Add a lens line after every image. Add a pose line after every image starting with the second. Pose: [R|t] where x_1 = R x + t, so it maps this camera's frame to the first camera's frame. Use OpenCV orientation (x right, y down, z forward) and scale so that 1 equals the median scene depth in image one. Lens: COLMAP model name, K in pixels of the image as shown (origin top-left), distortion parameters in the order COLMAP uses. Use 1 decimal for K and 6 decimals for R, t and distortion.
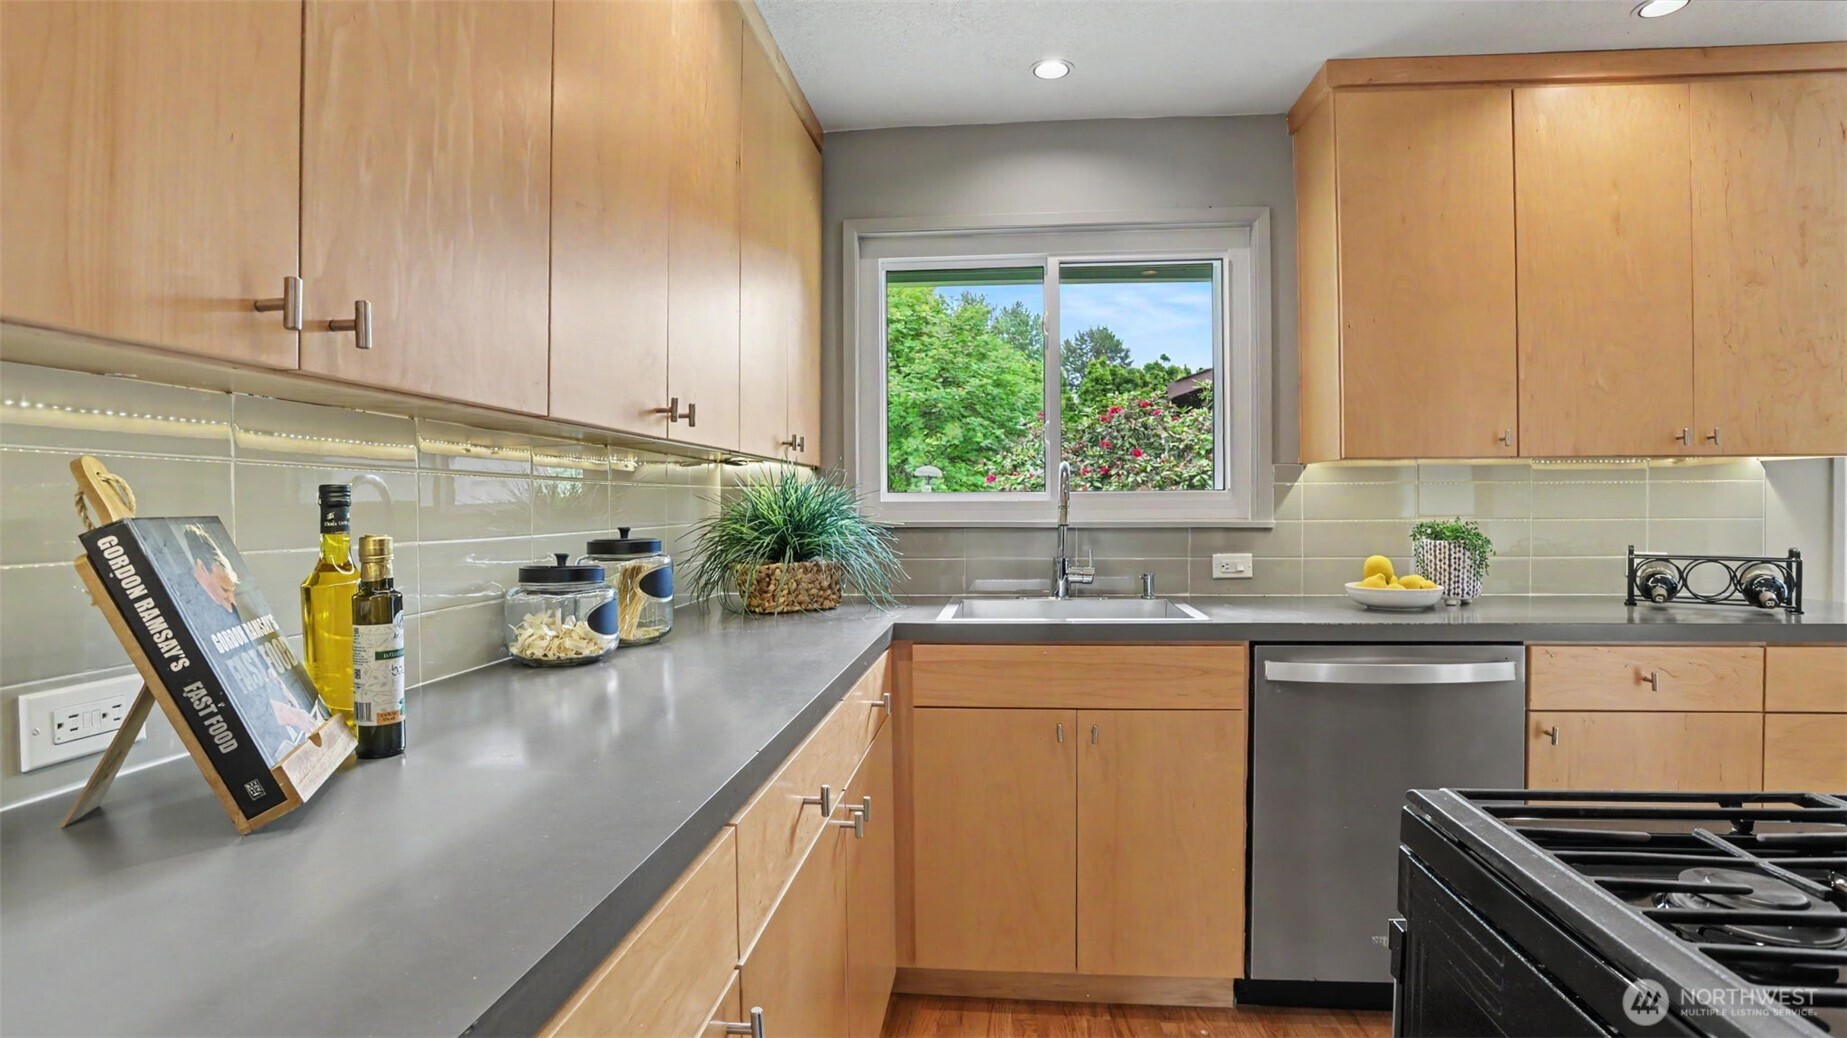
lens RADIAL K [[891.6, 0, 923.5], [0, 891.6, 519.0], [0, 0, 1]] dist [-0.089628, 0.037686]
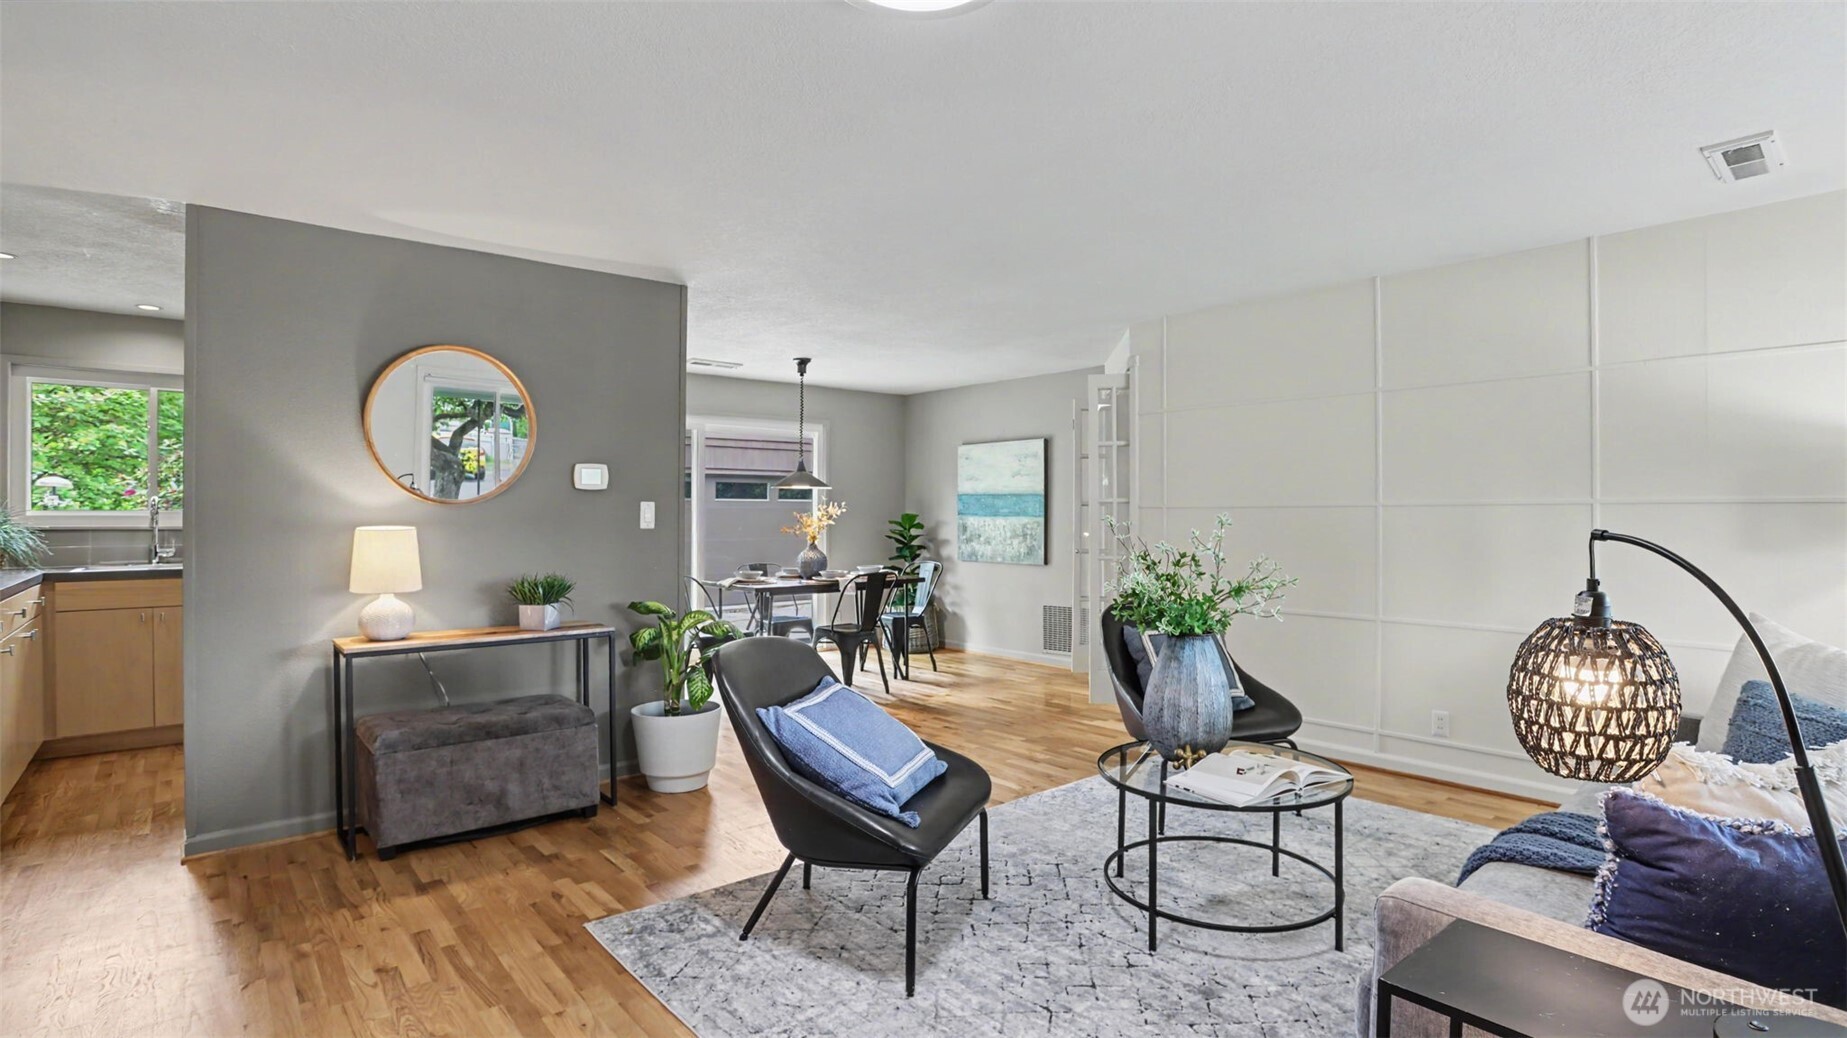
lens RADIAL K [[888.9, 0, 896.6], [0, 888.9, 517.2], [0, 0, 1]] dist [-0.021209, 0.000542]
pose [[0.711450, 0.004172, 0.702725, -0.035113], [0.006289, 0.999905, -0.012303, 0.017386], [-0.702709, 0.013172, 0.711356, -1.462872]]
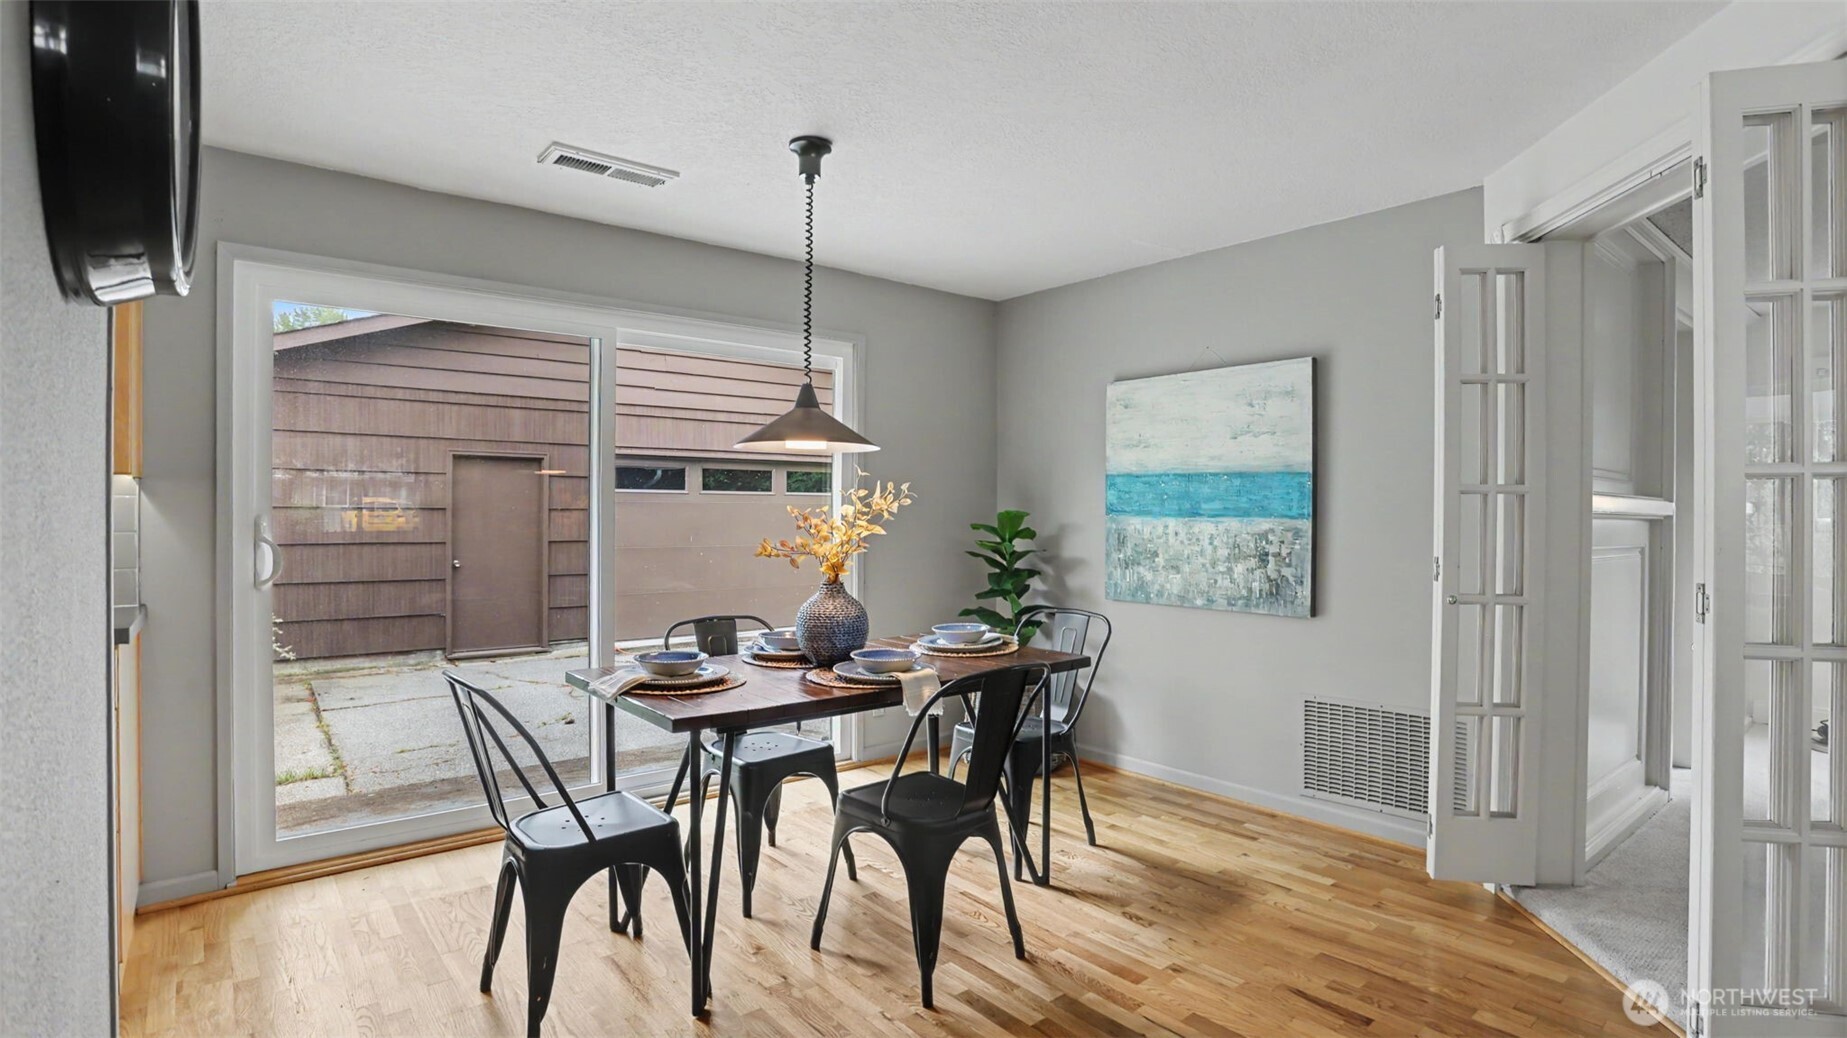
lens RADIAL K [[891.6, 0, 923.5], [0, 891.6, 519.0], [0, 0, 1]] dist [-0.089628, 0.037686]
pose [[0.702992, 0.003358, 0.711190, 0.829140], [0.002374, 0.999972, -0.007068, -0.004875], [-0.711194, 0.006657, 0.702964, -0.396714]]
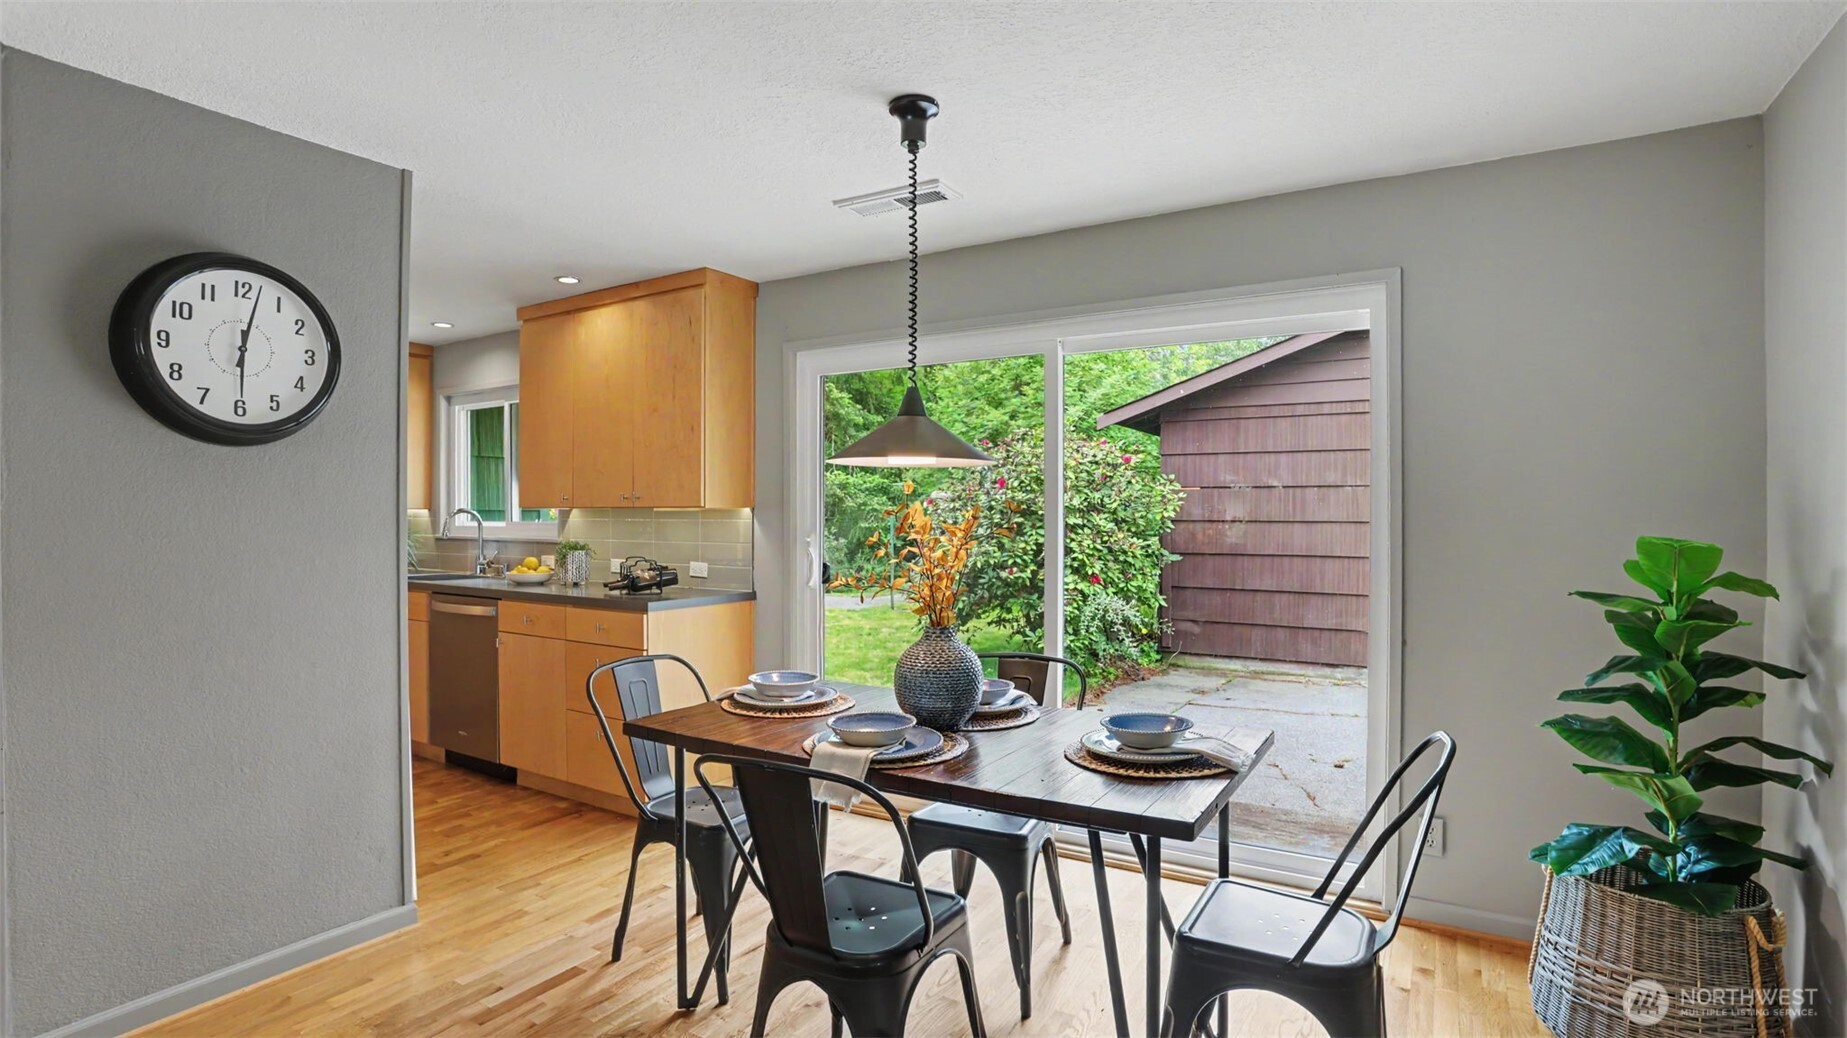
lens RADIAL K [[891.6, 0, 923.5], [0, 891.6, 519.0], [0, 0, 1]] dist [-0.089628, 0.037686]
pose [[0.897256, 0.011193, -0.441370, 1.809915], [-0.016247, 0.999839, -0.007672, -0.031549], [0.441213, 0.014055, 0.897293, -0.362931]]
